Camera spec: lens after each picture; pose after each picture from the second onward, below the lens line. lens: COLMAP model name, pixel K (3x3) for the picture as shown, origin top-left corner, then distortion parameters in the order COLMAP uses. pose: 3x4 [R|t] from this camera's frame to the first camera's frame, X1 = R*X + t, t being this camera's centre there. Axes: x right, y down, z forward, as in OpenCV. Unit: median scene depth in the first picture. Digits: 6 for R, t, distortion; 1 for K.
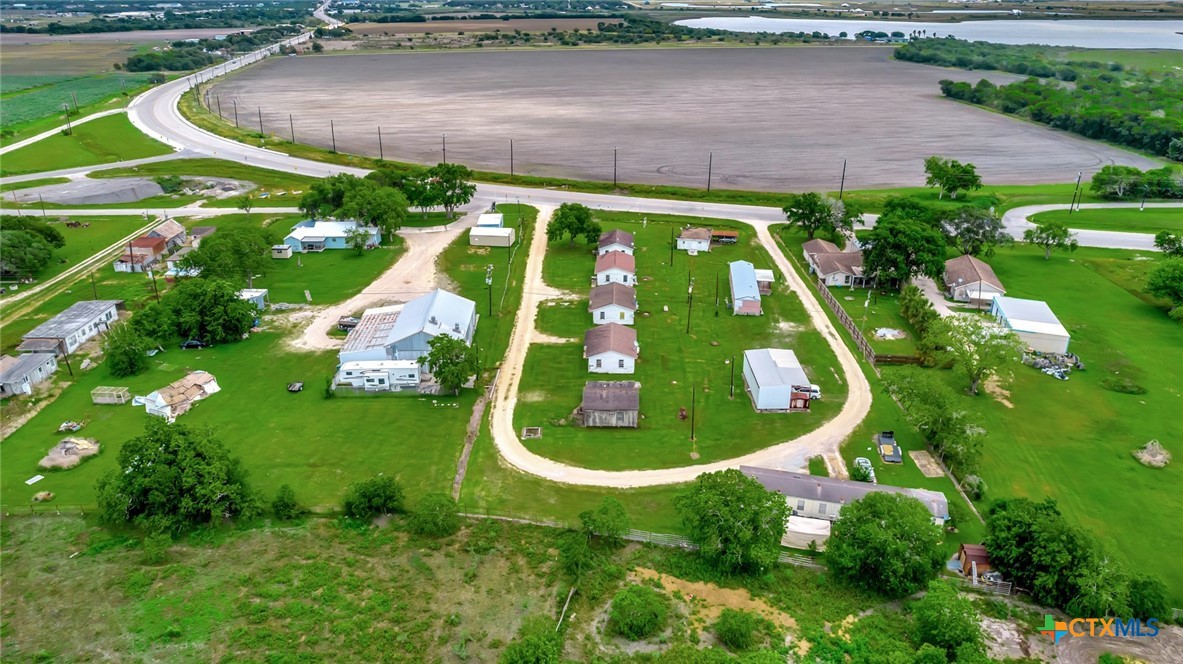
lens RADIAL K [[763.1, 0, 591.5], [0, 763.1, 332.0], [0, 0, 1]] dist [-0.053111, 0.044709]
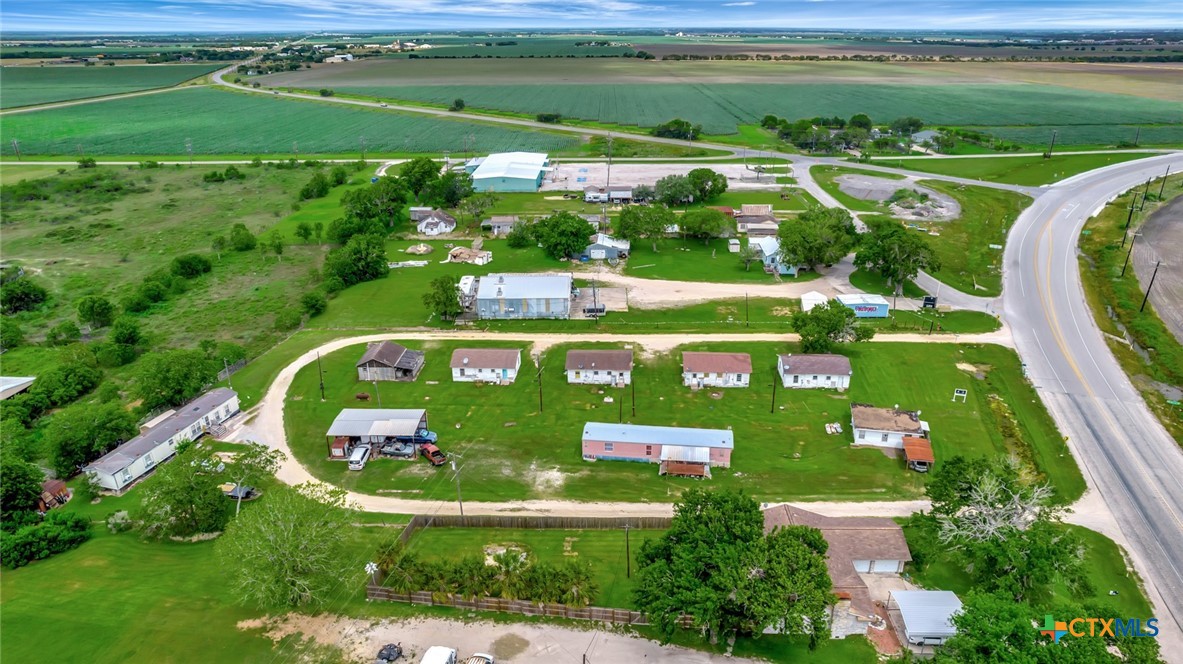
lens RADIAL K [[783.1, 0, 575.7], [0, 783.1, 333.3], [0, 0, 1]] dist [-0.058174, 0.048505]
pose [[-0.040354, 0.373065, -0.926927, 0.811417], [-0.412331, 0.838792, 0.355544, -0.357283], [0.910140, 0.396549, 0.119978, 0.820064]]
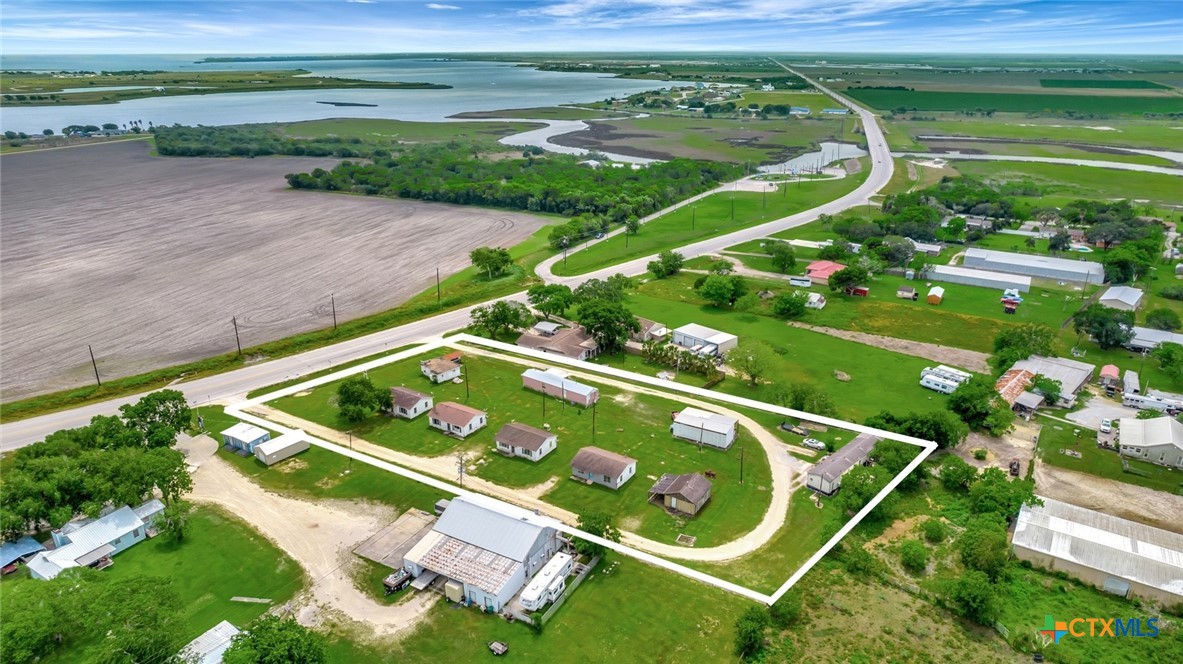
lens RADIAL K [[783.1, 0, 575.7], [0, 783.1, 333.3], [0, 0, 1]] dist [-0.058174, 0.048505]
pose [[0.505866, -0.298436, 0.809343, -0.770900], [0.362290, 0.924989, 0.114635, -0.271581], [-0.782844, 0.235227, 0.576041, 0.248045]]
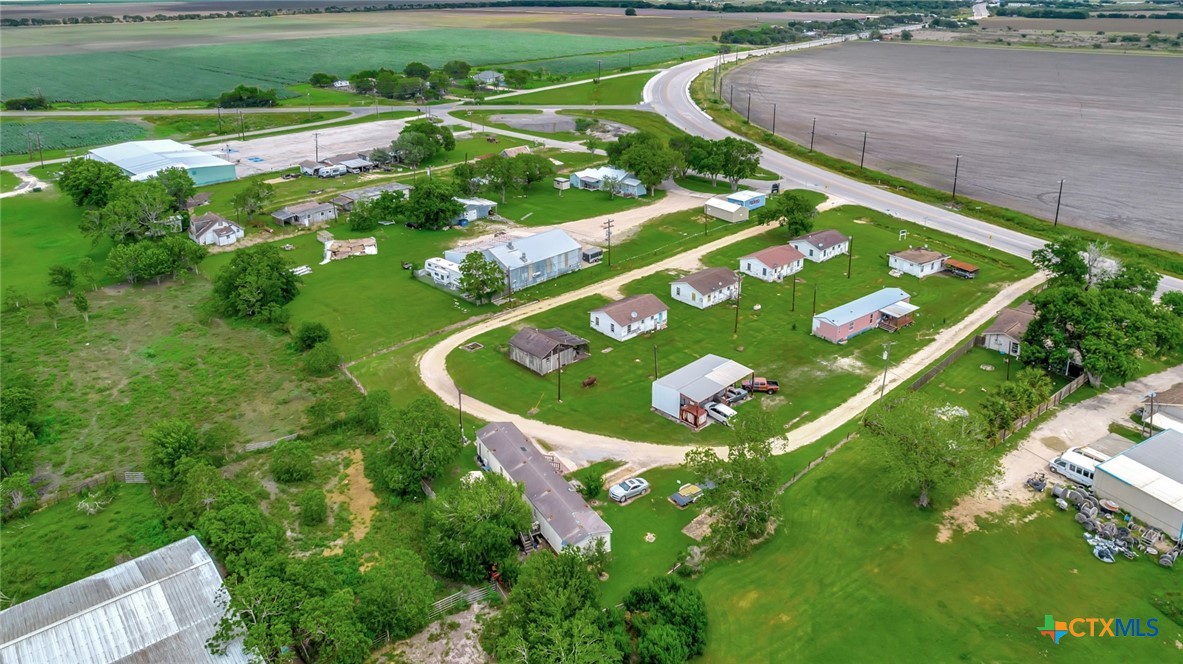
lens RADIAL K [[804.6, 0, 610.6], [0, 804.6, 331.2], [0, 0, 1]] dist [-0.068568, 0.044982]
pose [[0.704913, 0.293123, -0.645891, 0.571819], [-0.299878, 0.948388, 0.103124, -0.048230], [0.642783, 0.120995, 0.756432, 0.184218]]
